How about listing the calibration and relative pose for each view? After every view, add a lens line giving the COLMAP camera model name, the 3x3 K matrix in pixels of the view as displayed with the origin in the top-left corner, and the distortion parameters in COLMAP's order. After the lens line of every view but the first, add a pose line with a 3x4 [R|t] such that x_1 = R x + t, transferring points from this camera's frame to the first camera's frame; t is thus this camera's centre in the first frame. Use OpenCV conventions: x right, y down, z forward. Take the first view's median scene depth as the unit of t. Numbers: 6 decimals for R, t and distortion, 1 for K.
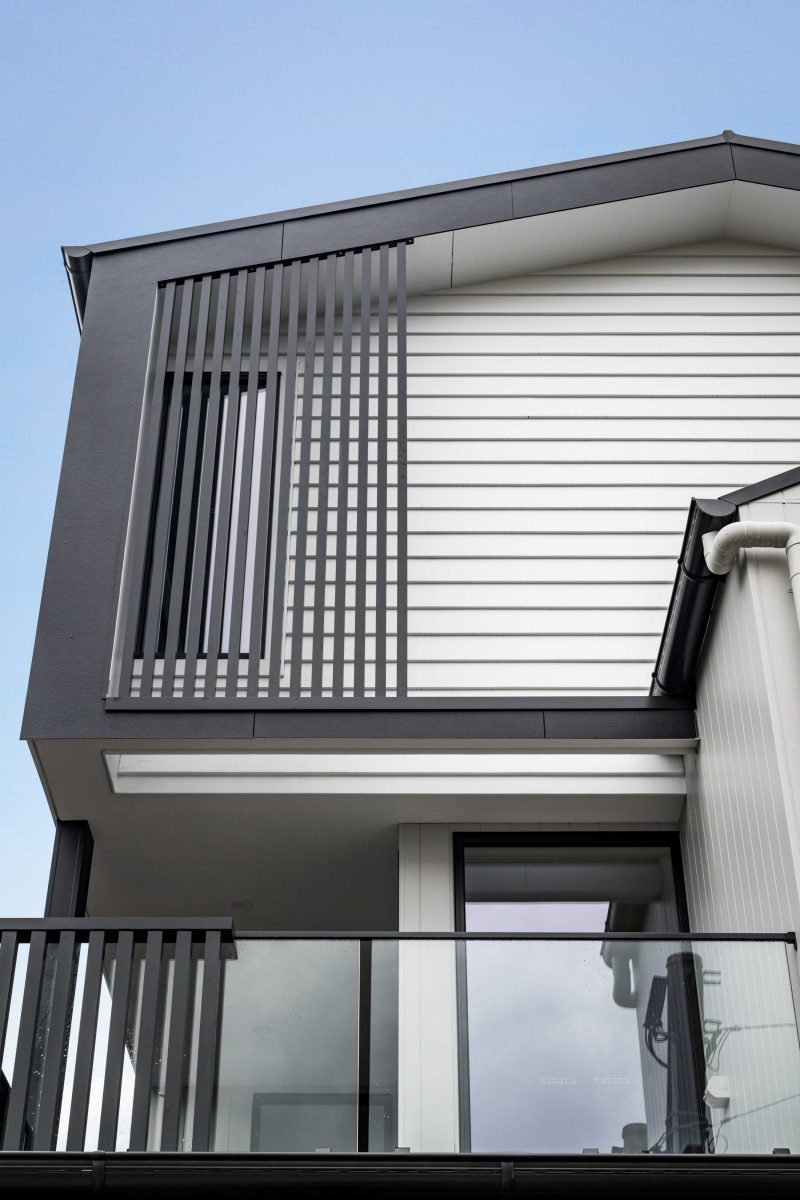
lens RADIAL K [[1681.9, 0, 407.7], [0, 1681.9, 604.8], [0, 0, 1]] dist [0.032262, 0.000000]
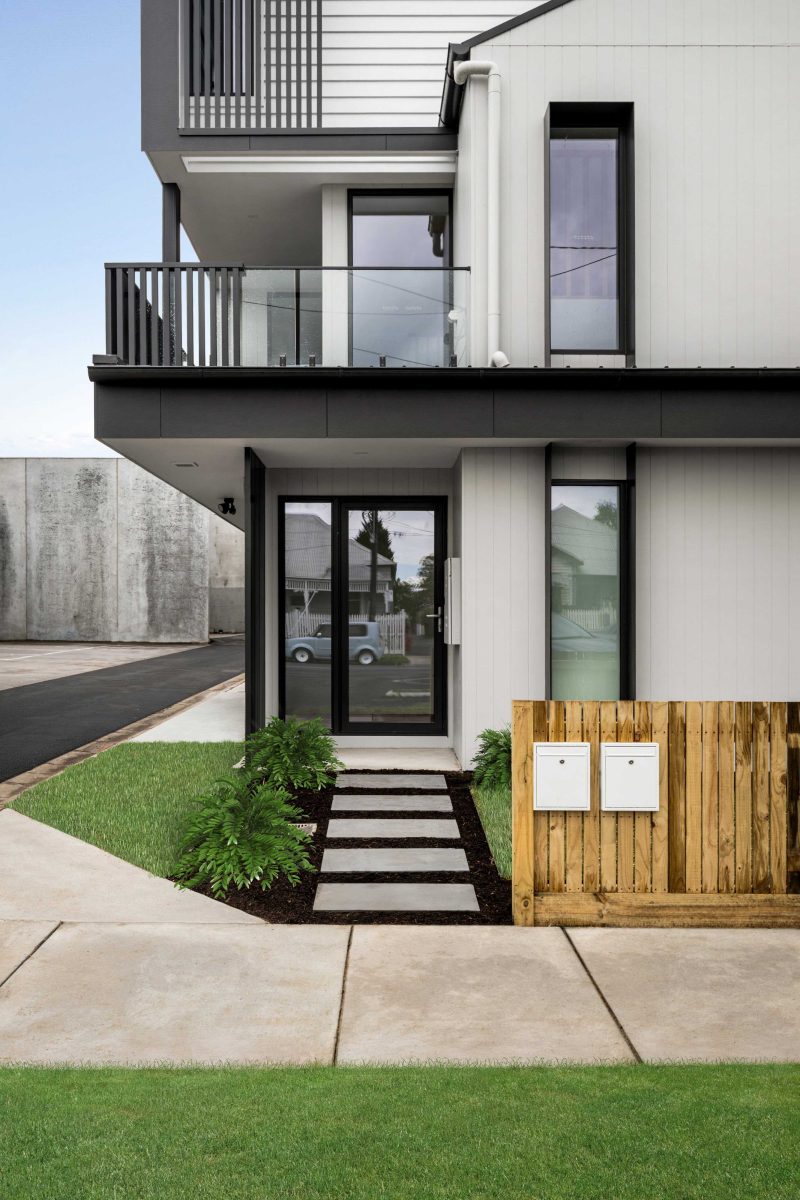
lens RADIAL K [[1028.1, 0, 391.4], [0, 1028.1, 599.7], [0, 0, 1]] dist [-0.009304, -0.005179]
pose [[0.999981, -0.000209, 0.006121, 0.079214], [-0.003493, 0.801544, 0.597926, -0.240639], [-0.005031, -0.597936, 0.801528, -0.383657]]
